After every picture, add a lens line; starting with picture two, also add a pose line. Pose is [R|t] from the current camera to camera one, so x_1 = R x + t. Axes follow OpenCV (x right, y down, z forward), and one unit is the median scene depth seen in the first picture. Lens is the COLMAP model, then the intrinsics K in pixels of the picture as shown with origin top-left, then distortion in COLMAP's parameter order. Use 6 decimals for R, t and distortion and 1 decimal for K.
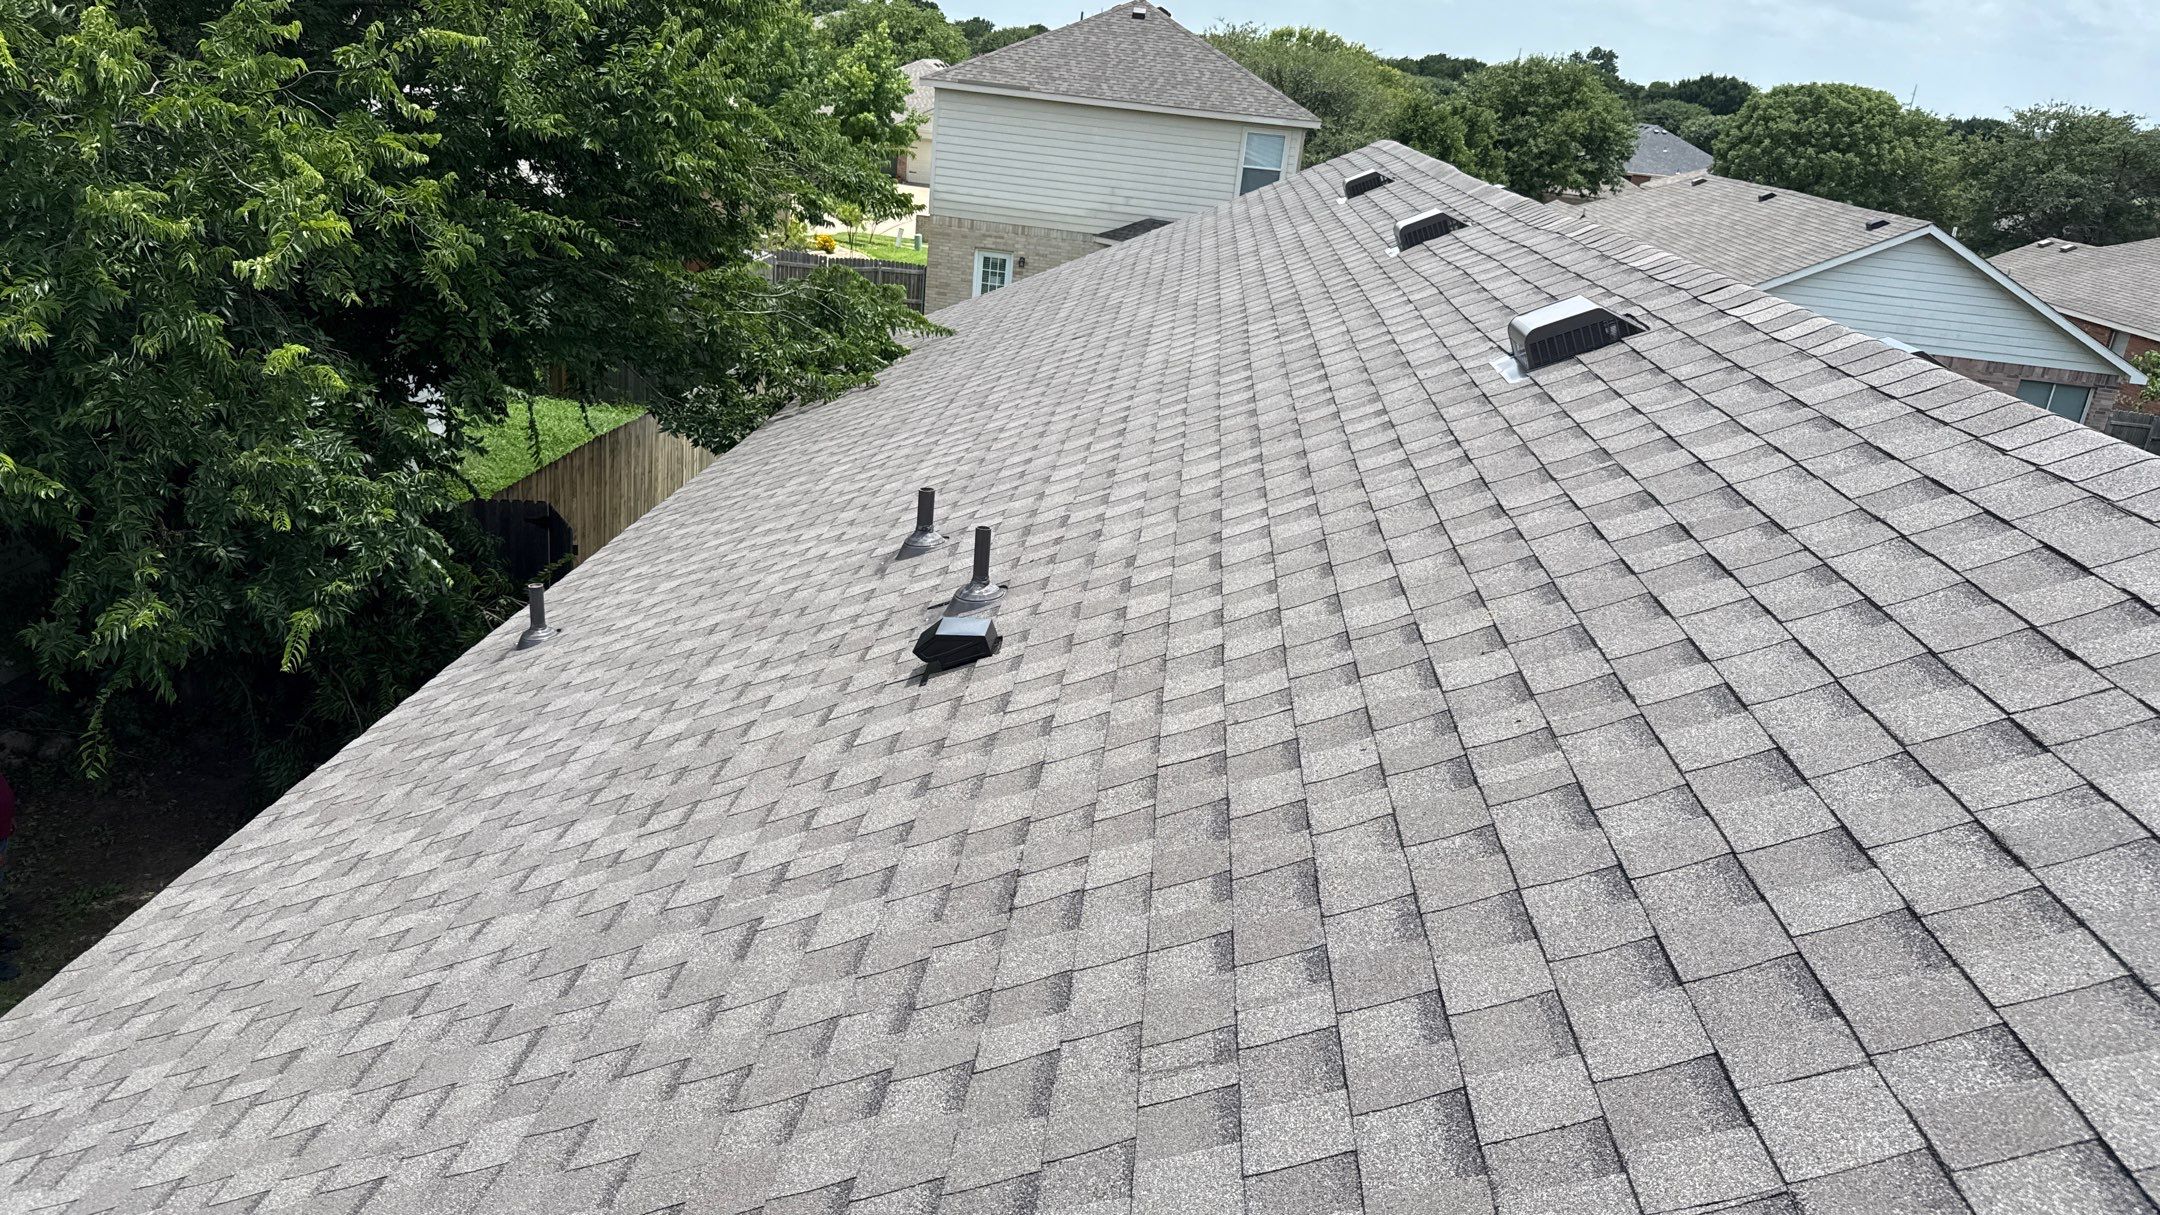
lens RADIAL K [[1523.3, 0, 1073.3], [0, 1523.3, 602.8], [0, 0, 1]] dist [0.014226, 0.005632]
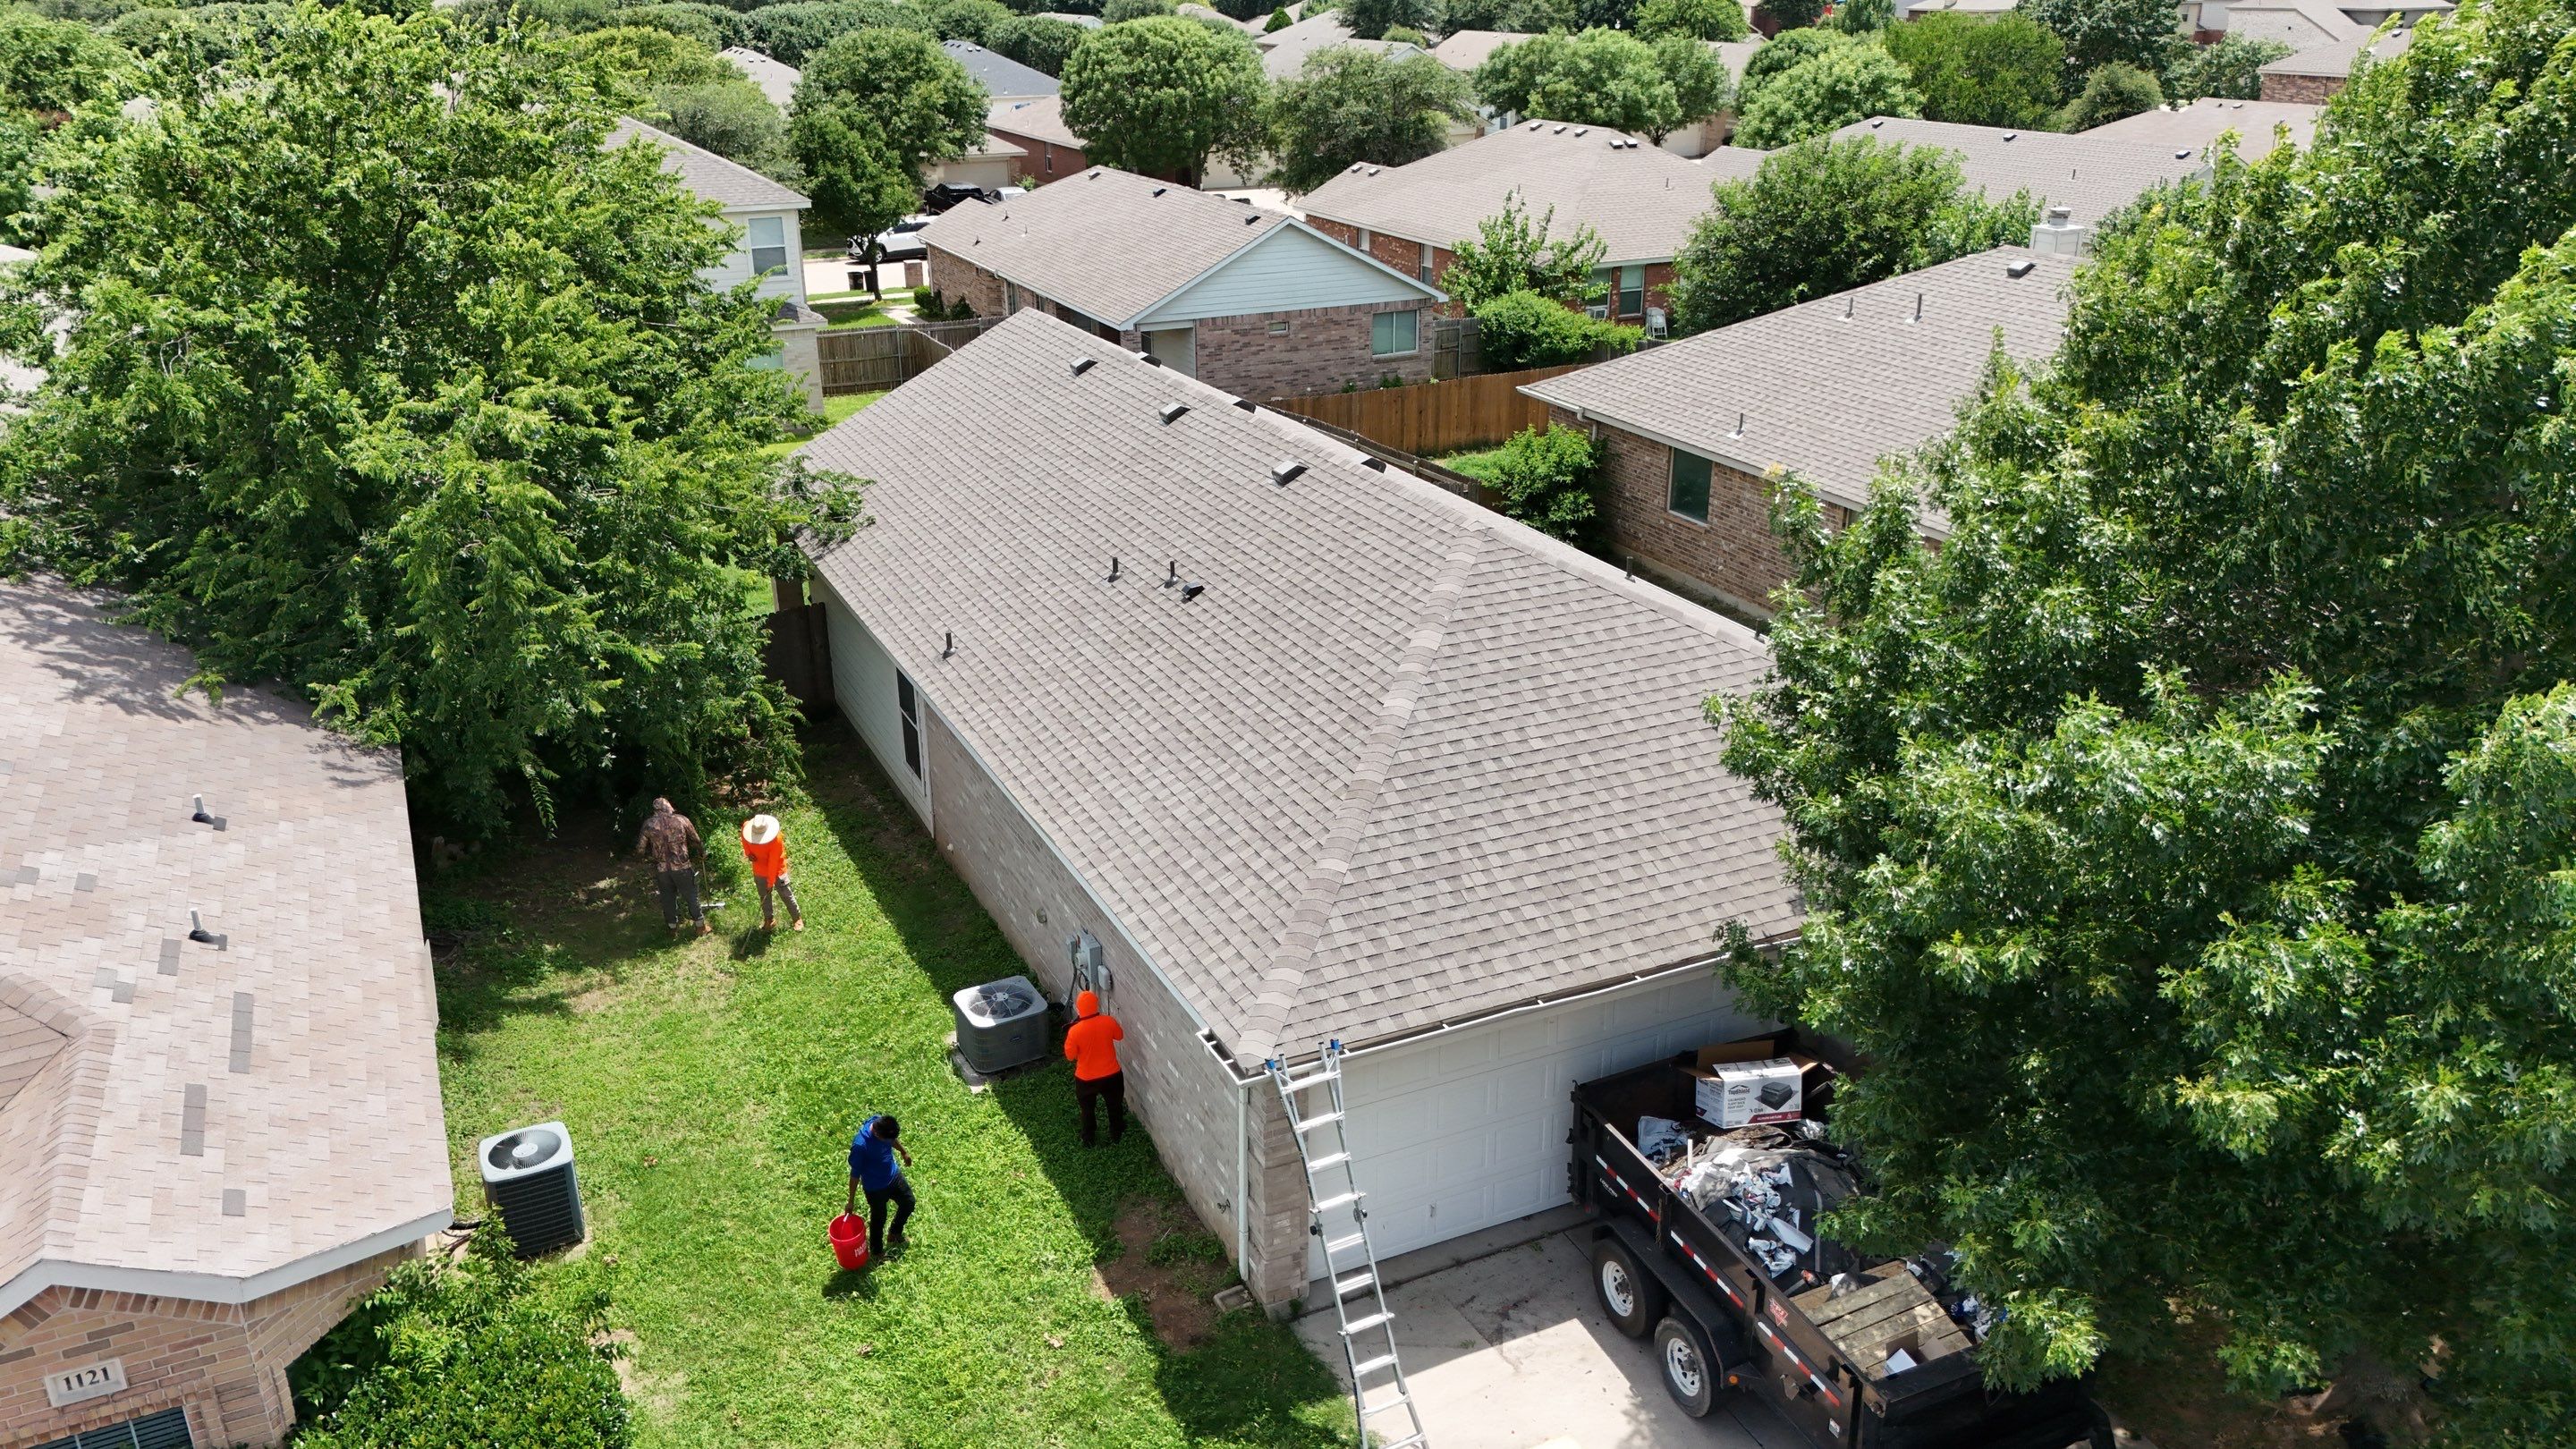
lens RADIAL K [[1877.0, 0, 1289.6], [0, 1877.0, 727.7], [0, 0, 1]] dist [-0.000527, -0.001555]
pose [[0.855044, -0.287537, 0.431535, -0.231558], [0.258227, 0.957764, 0.126519, -0.020016], [-0.449687, 0.003255, 0.893180, -0.388860]]
